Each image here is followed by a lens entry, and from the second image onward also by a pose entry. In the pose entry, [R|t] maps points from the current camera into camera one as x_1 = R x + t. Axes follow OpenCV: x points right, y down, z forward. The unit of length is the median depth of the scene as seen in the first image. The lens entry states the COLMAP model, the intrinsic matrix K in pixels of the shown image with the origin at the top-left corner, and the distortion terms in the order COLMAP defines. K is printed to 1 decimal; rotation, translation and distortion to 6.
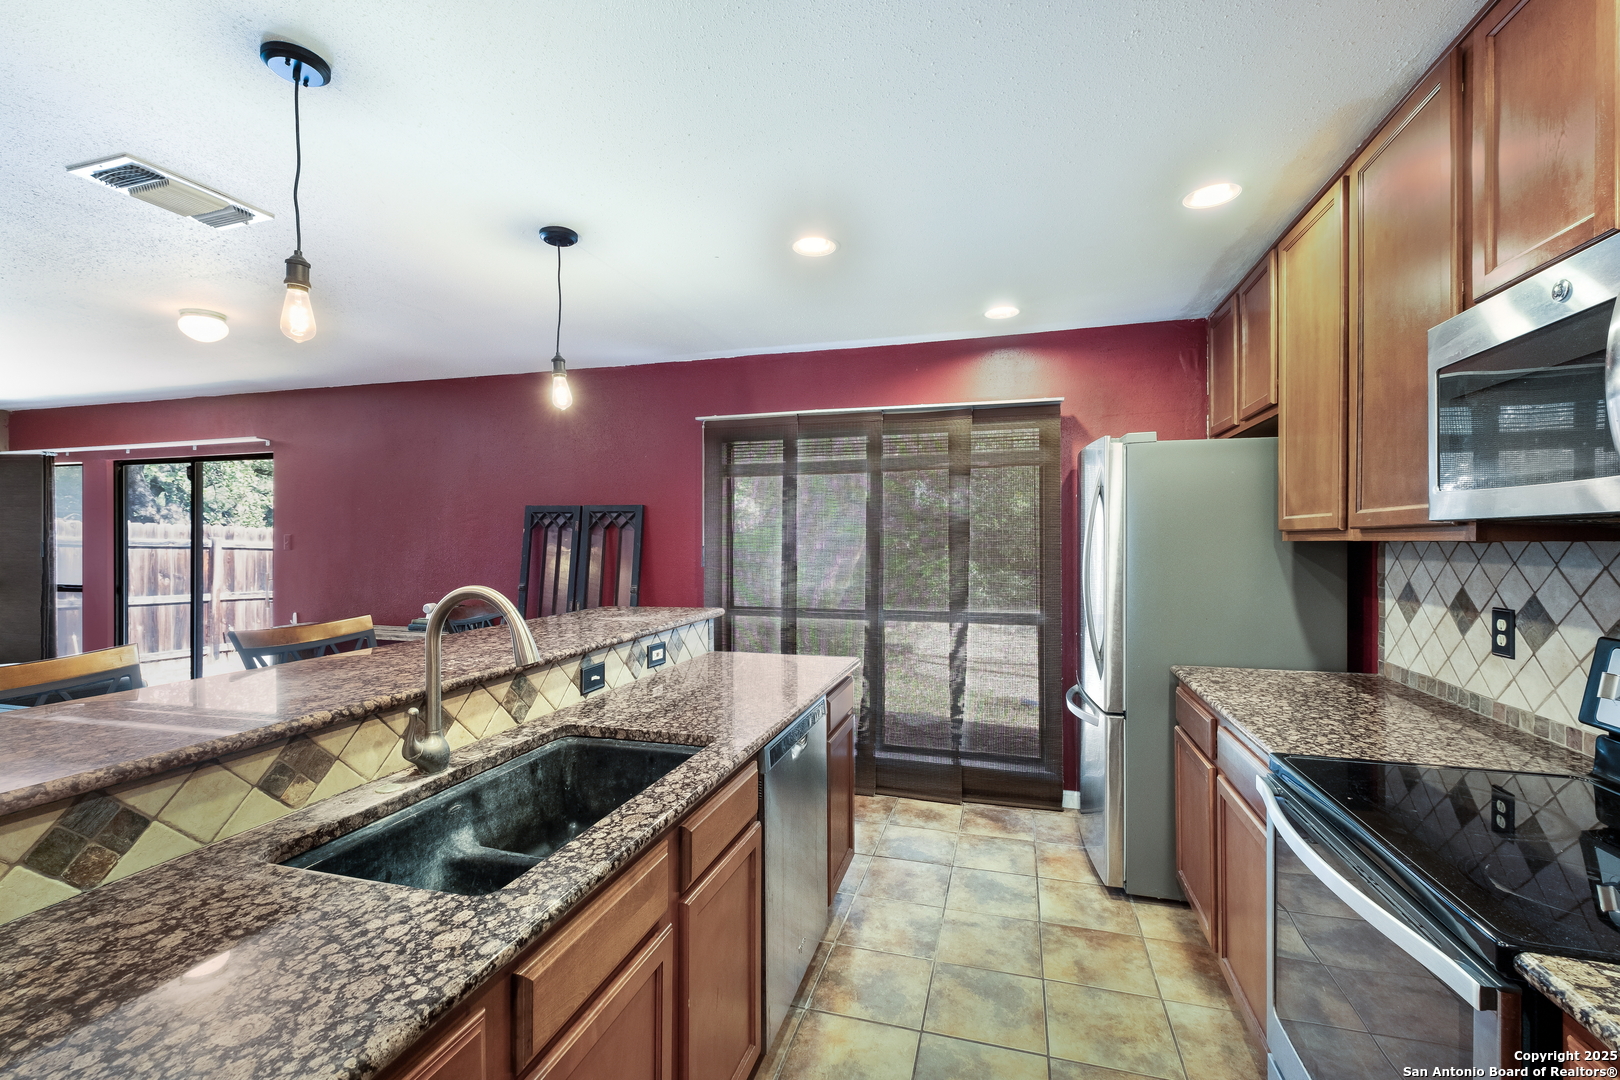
lens RADIAL K [[694.7, 0, 817.2], [0, 694.7, 537.4], [0, 0, 1]] dist [0.009218, -0.003047]
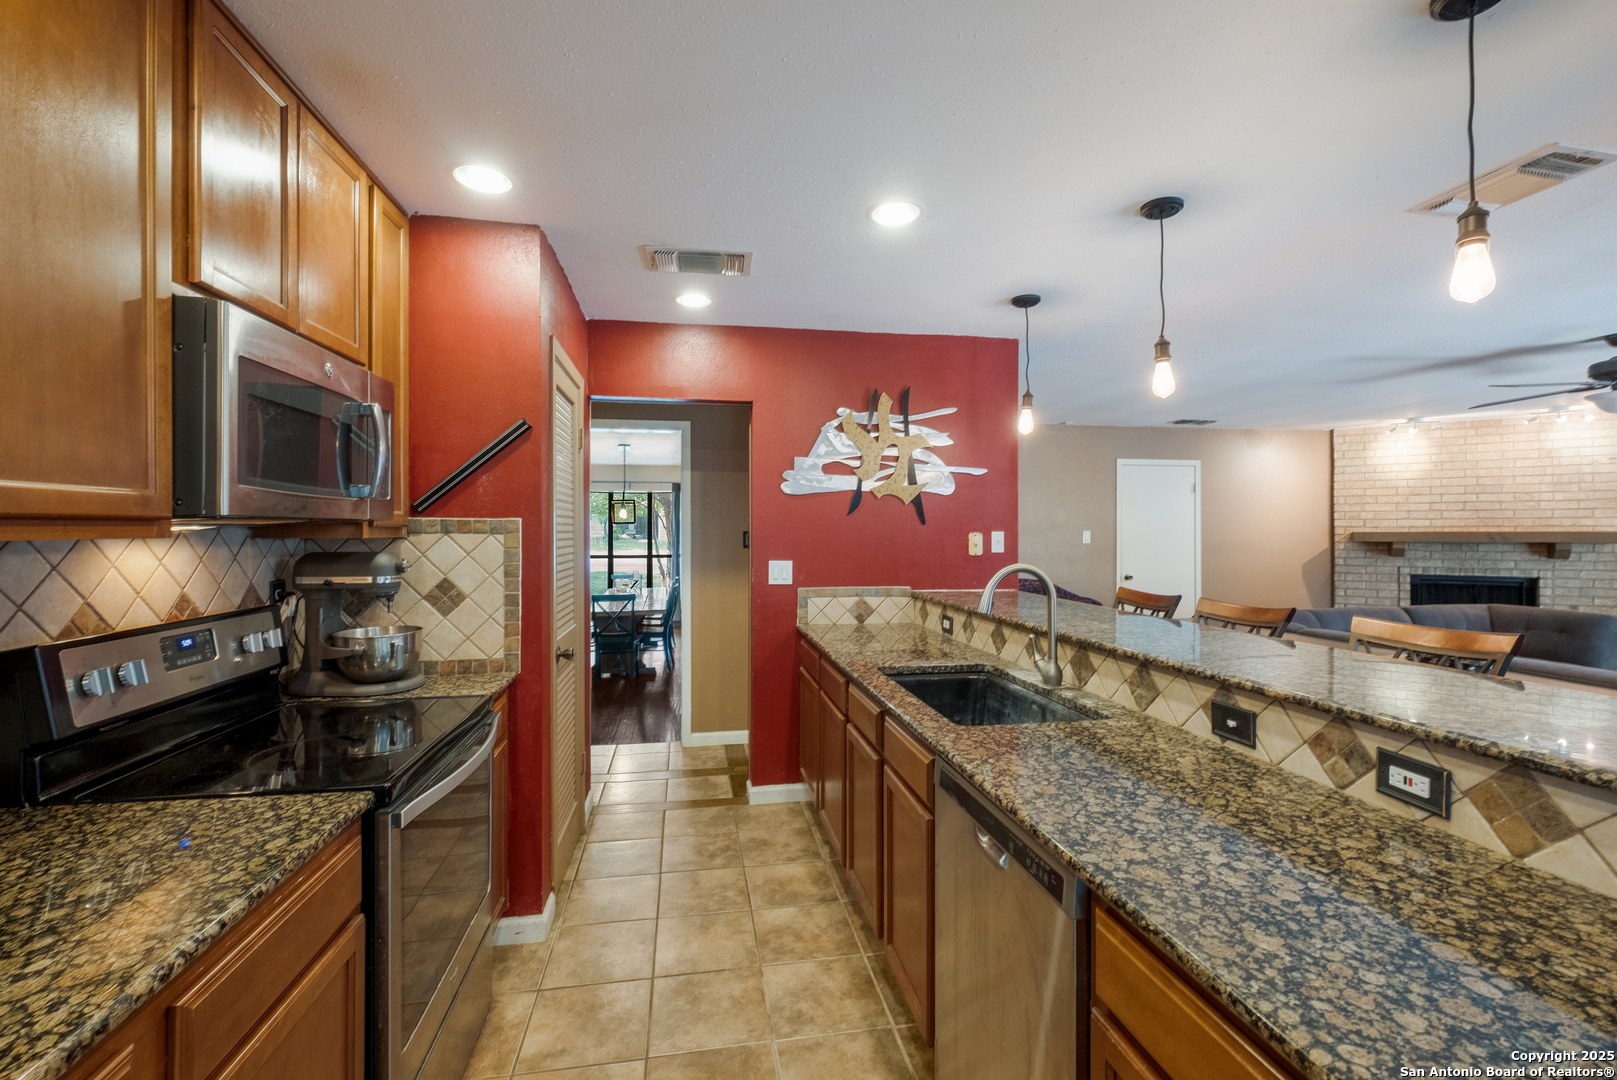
lens RADIAL K [[698.5, 0, 806.1], [0, 698.5, 529.3], [0, 0, 1]] dist [0.009131, -0.003416]
pose [[-0.904146, -0.000991, -0.427222, 0.392051], [-0.000166, 0.999998, -0.001970, -0.002447], [0.427223, -0.001710, -0.904145, 1.425178]]
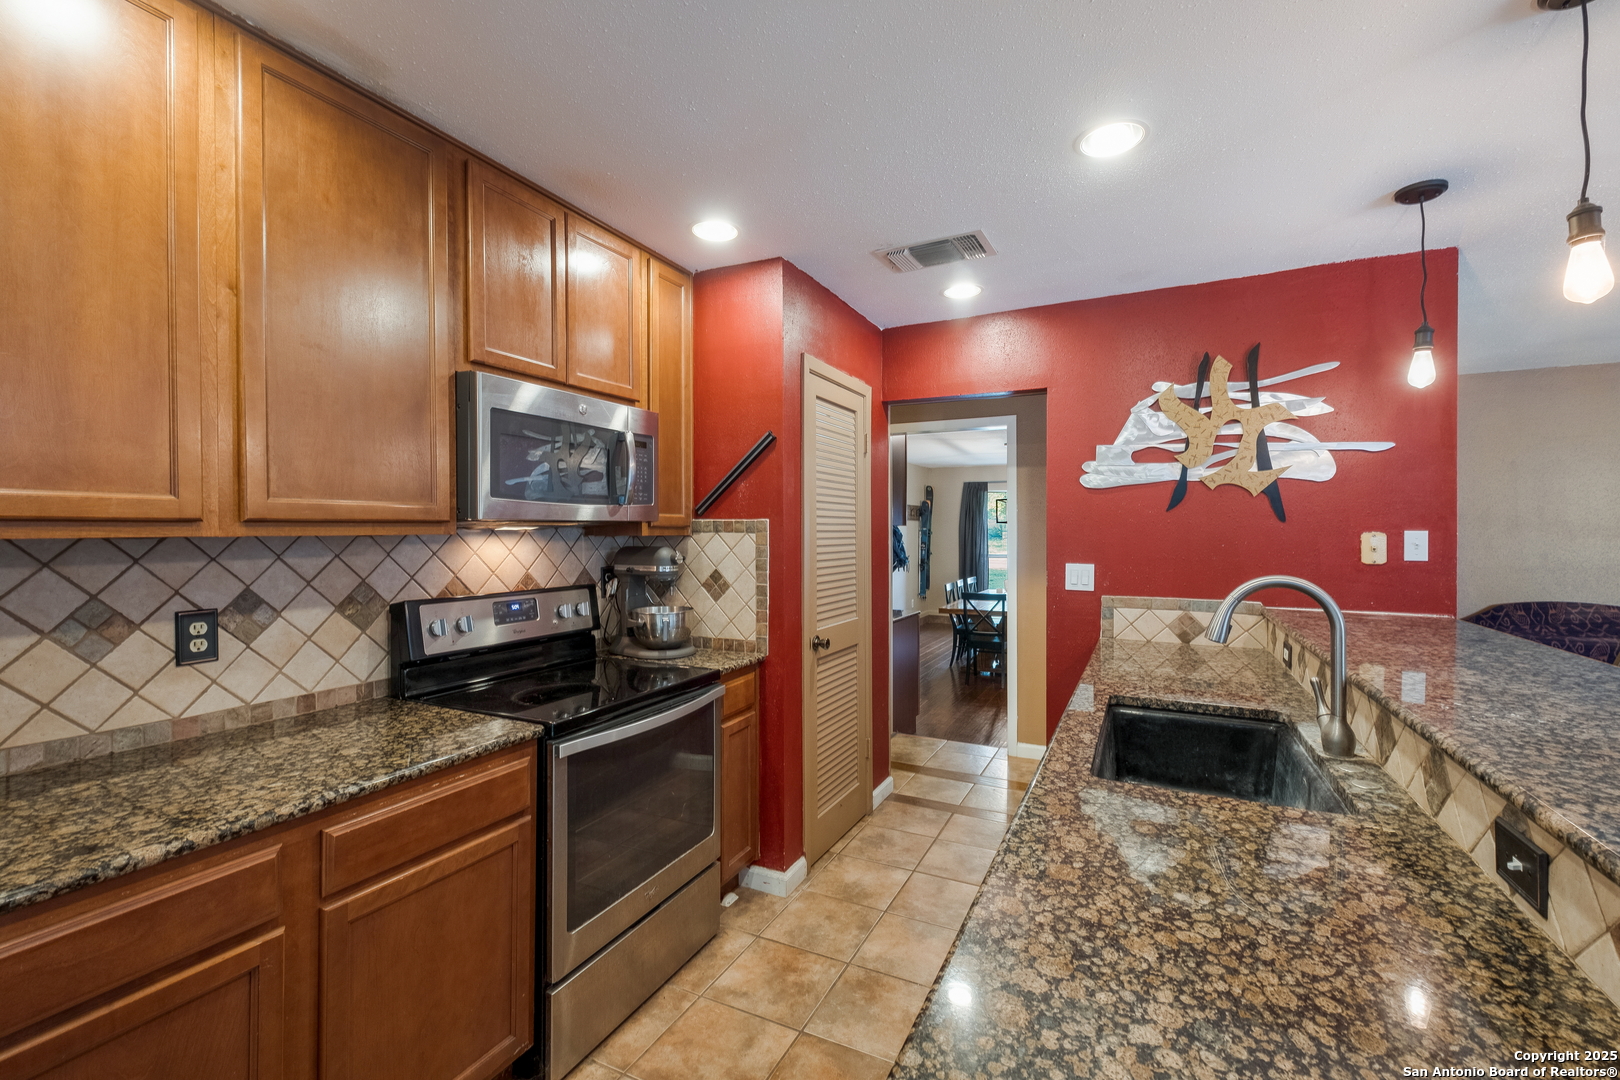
lens RADIAL K [[694.7, 0, 808.9], [0, 694.7, 533.2], [0, 0, 1]] dist [0.009218, -0.003047]
pose [[-0.982367, -0.000190, 0.186960, 0.023317], [0.000508, 0.999993, 0.003684, -0.001005], [-0.186960, 0.003714, -0.982361, 1.441414]]
